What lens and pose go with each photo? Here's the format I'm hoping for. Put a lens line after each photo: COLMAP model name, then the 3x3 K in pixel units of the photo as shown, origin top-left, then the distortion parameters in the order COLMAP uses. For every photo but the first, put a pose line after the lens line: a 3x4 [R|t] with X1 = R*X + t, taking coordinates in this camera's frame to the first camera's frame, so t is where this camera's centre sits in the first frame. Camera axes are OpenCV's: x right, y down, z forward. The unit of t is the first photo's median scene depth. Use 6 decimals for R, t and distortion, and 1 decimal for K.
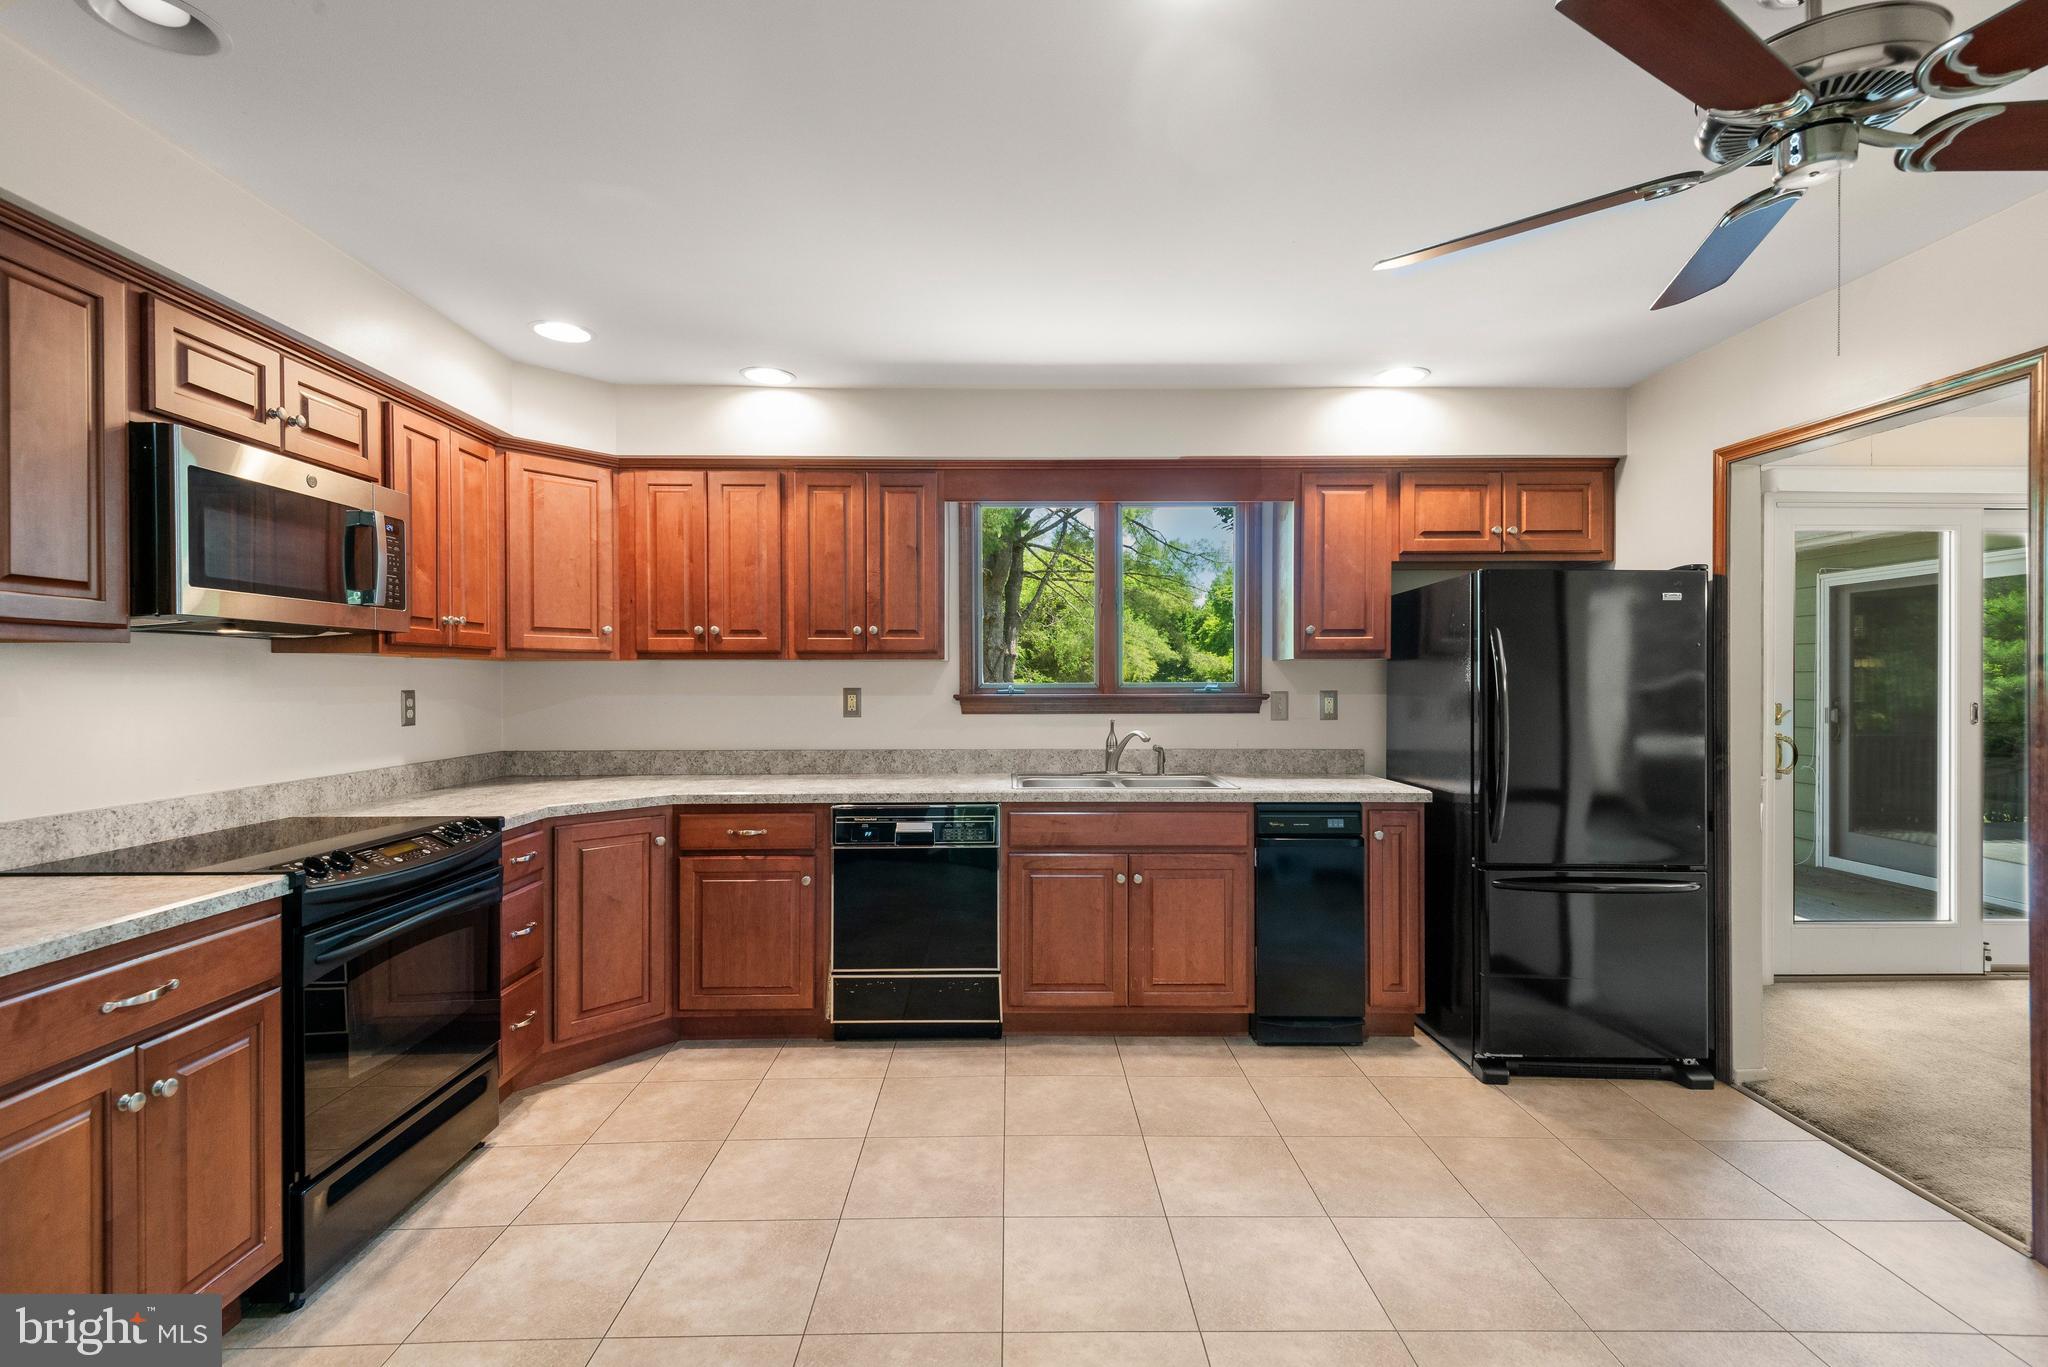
lens RADIAL K [[945.4, 0, 1034.5], [0, 945.4, 687.9], [0, 0, 1]] dist [0.024462, -0.007263]
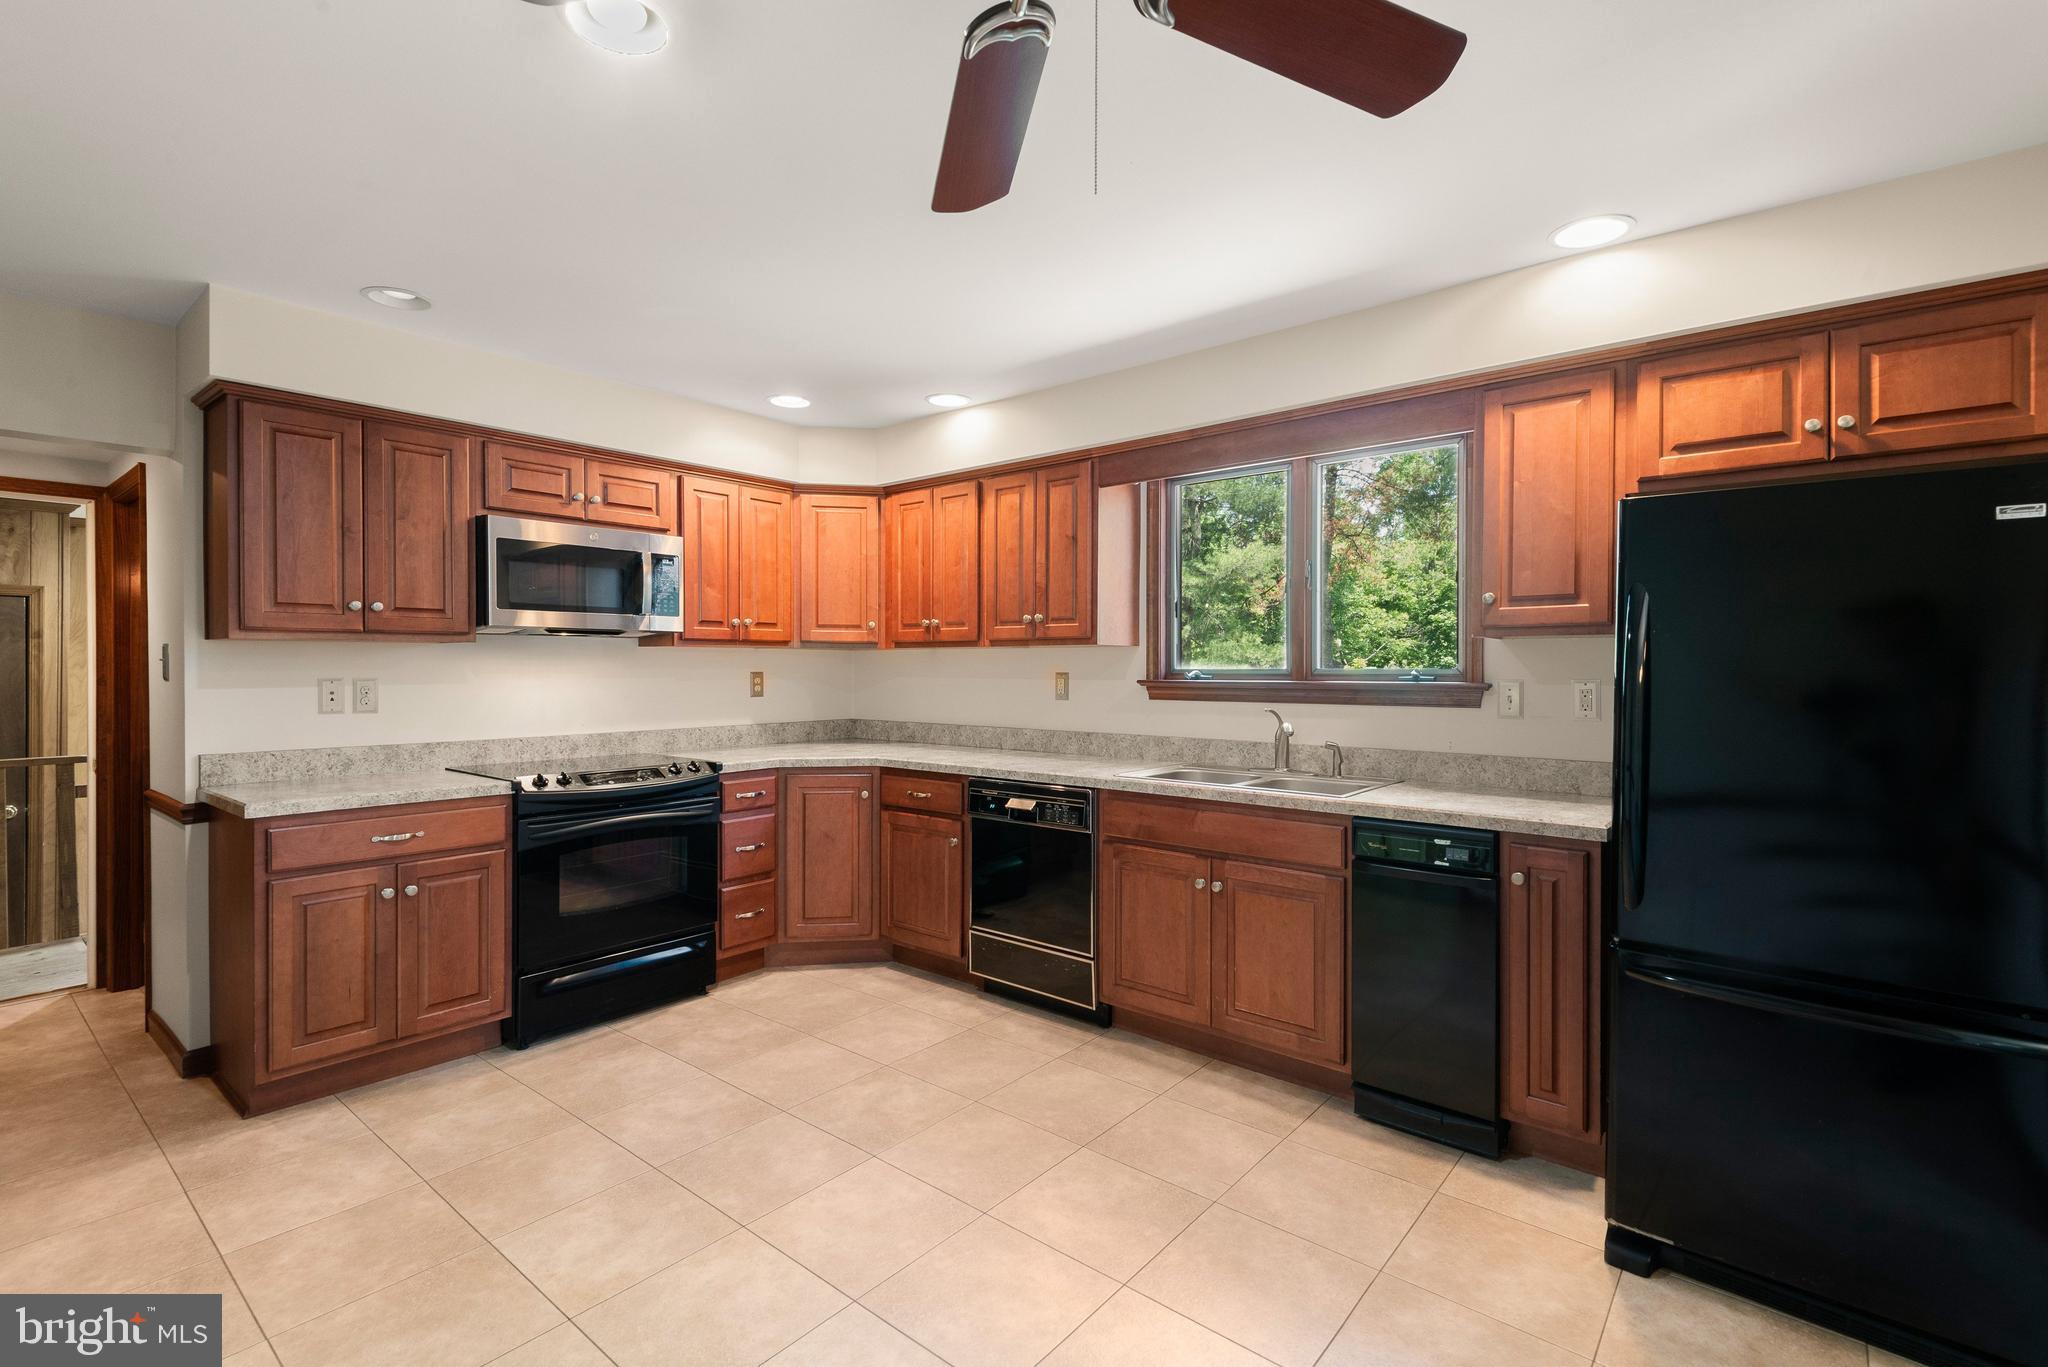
lens RADIAL K [[945.4, 0, 1010.5], [0, 945.4, 673.9], [0, 0, 1]] dist [0.024462, -0.007263]
pose [[0.752153, 0.007013, -0.658951, 0.548869], [-0.007536, 0.999970, 0.002040, -0.000016], [0.658945, 0.003432, 0.752183, 0.194023]]
